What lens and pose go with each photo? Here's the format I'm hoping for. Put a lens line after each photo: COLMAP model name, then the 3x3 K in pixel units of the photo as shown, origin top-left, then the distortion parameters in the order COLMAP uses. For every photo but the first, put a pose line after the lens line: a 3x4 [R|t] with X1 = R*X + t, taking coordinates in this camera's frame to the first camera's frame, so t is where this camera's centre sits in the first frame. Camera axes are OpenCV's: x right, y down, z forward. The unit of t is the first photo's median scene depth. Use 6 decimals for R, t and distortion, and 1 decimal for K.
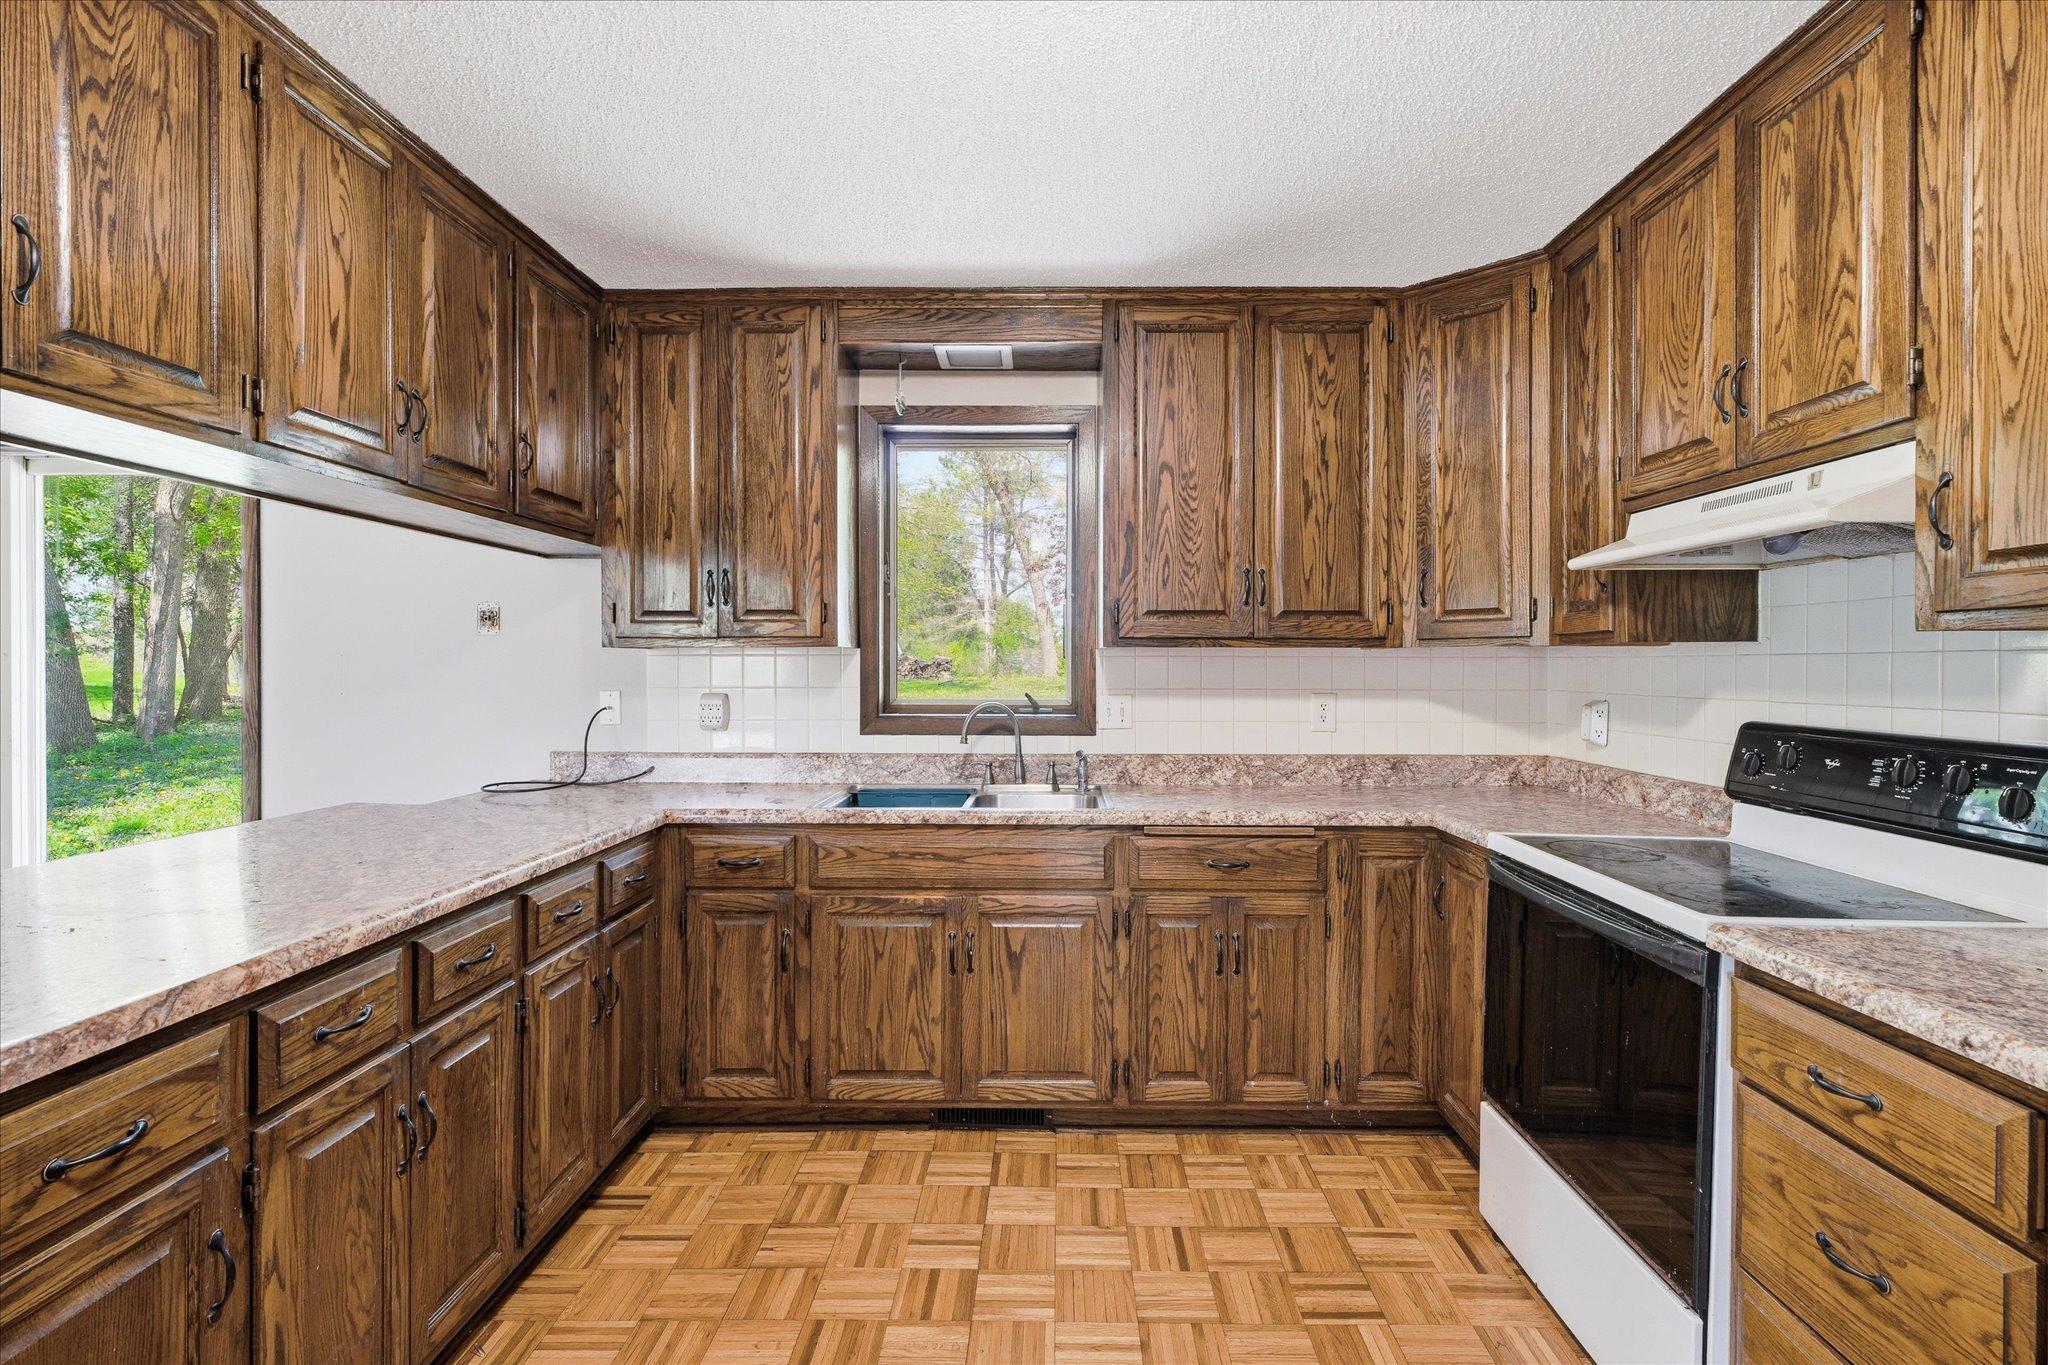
lens RADIAL K [[967.9, 0, 1032.3], [0, 967.9, 673.7], [0, 0, 1]] dist [0.000426, -0.000483]
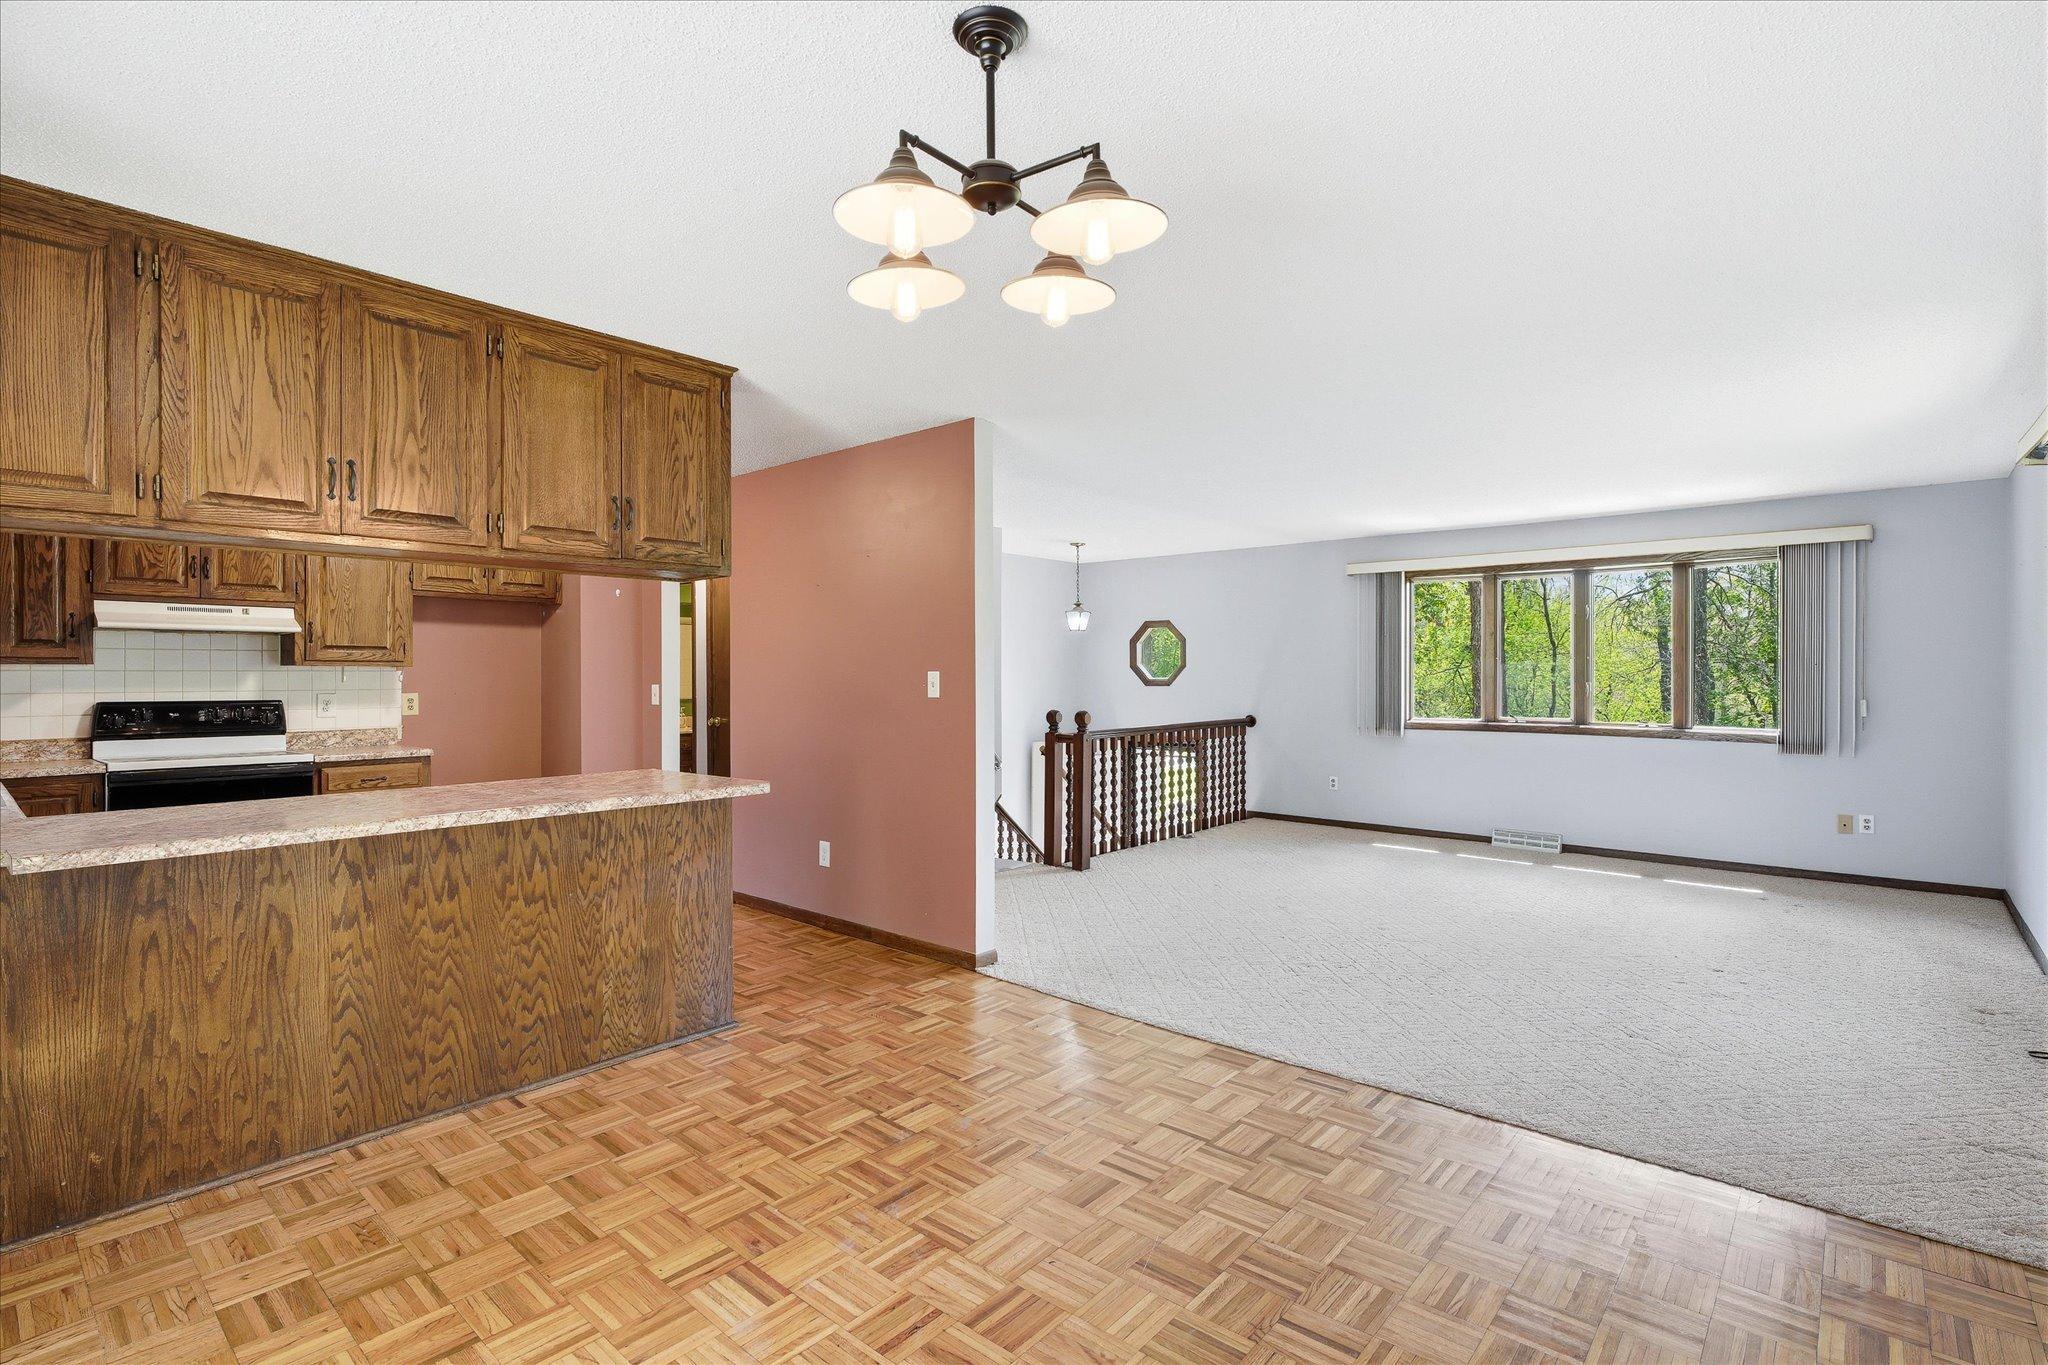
lens RADIAL K [[967.9, 0, 1032.3], [0, 967.9, 673.7], [0, 0, 1]] dist [0.000426, -0.000483]
pose [[-0.768493, -0.001379, 0.639857, -1.770581], [0.001783, 0.999989, 0.004296, -0.016180], [-0.639856, 0.004443, -0.768482, 1.085272]]
